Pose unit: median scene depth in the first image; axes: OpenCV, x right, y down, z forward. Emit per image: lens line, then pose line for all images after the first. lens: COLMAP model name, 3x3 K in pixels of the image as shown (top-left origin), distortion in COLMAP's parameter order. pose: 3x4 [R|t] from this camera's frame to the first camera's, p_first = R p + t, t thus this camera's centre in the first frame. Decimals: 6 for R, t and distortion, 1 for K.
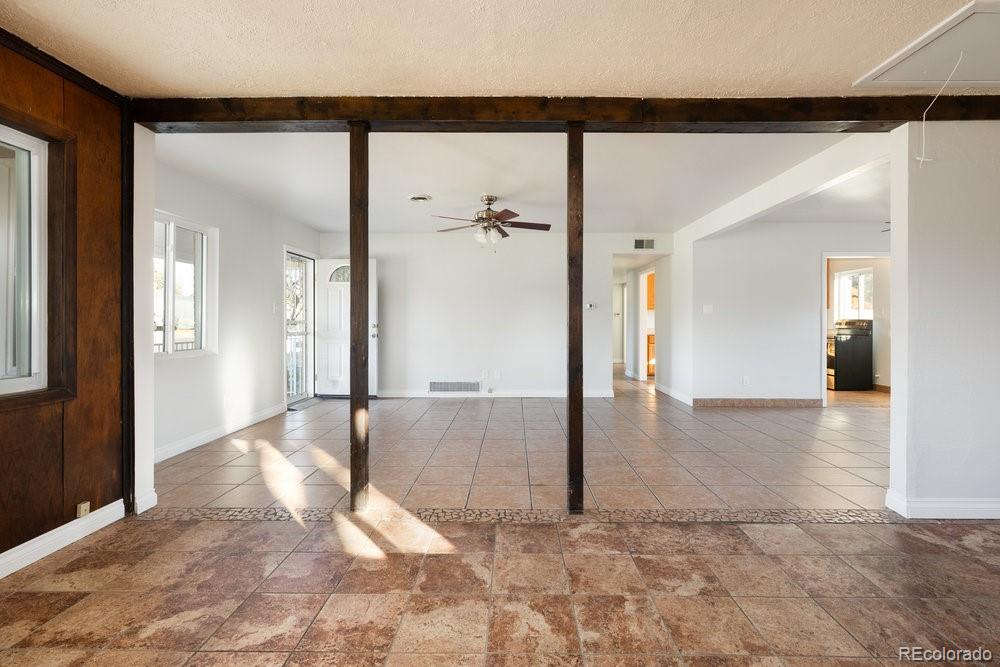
lens RADIAL K [[456.0, 0, 508.1], [0, 456.0, 321.8], [0, 0, 1]] dist [-0.000381, 0.000160]
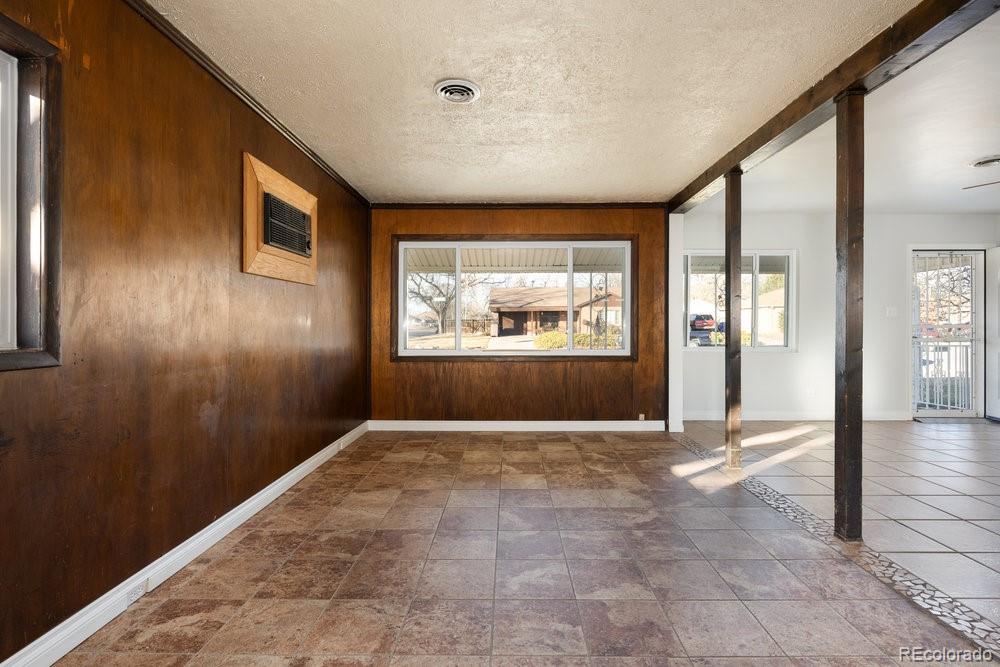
lens RADIAL K [[481.6, 0, 505.7], [0, 481.6, 331.1], [0, 0, 1]] dist [-0.001952, -0.000258]
pose [[0.001696, 0.006777, -0.999976, 1.192706], [-0.002492, 0.999974, 0.006772, 0.016173], [0.999995, 0.002480, 0.001712, 0.388252]]
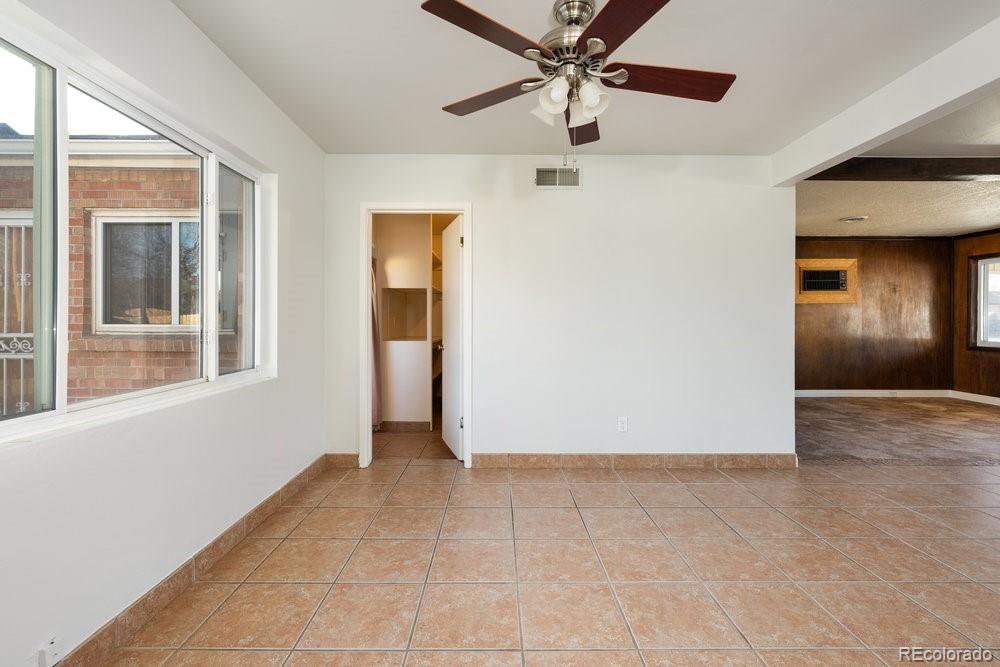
lens RADIAL K [[447.4, 0, 500.7], [0, 447.4, 321.1], [0, 0, 1]] dist [-0.001719, -0.000410]
pose [[-0.999951, -0.005597, -0.008192, 1.905553], [-0.005595, 0.999984, -0.000233, 0.009295], [0.008193, -0.000187, -0.999966, 2.561385]]
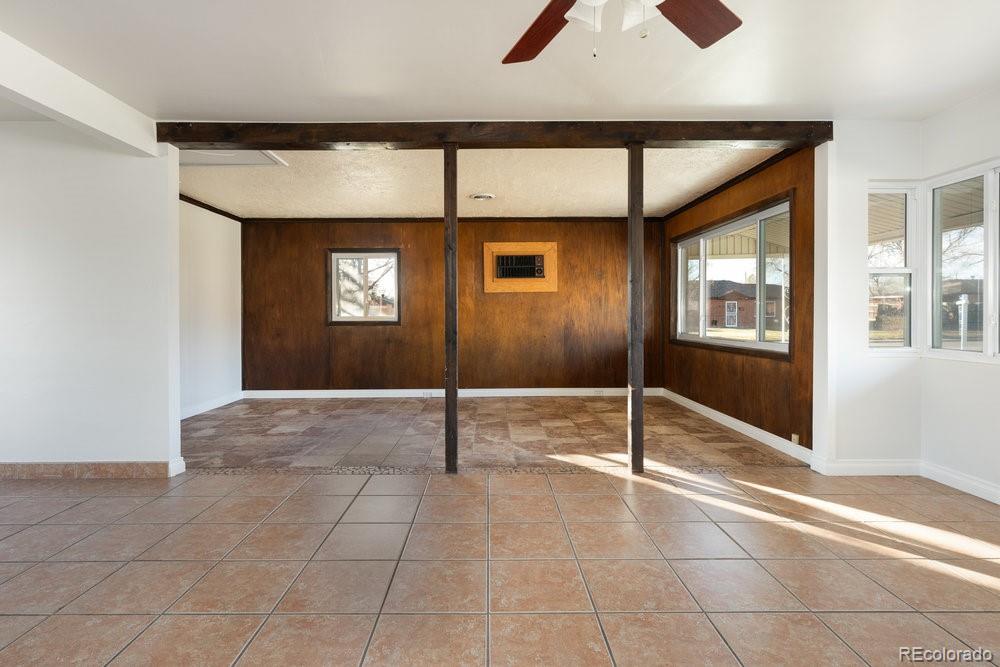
lens RADIAL K [[494.8, 0, 488.1], [0, 494.8, 317.5], [0, 0, 1]] dist [-0.003180, 0.000425]
pose [[-0.999924, 0.001380, -0.012237, 0.077005], [0.001276, 0.999963, 0.008515, 0.004588], [0.012248, 0.008499, -0.999889, 2.558399]]
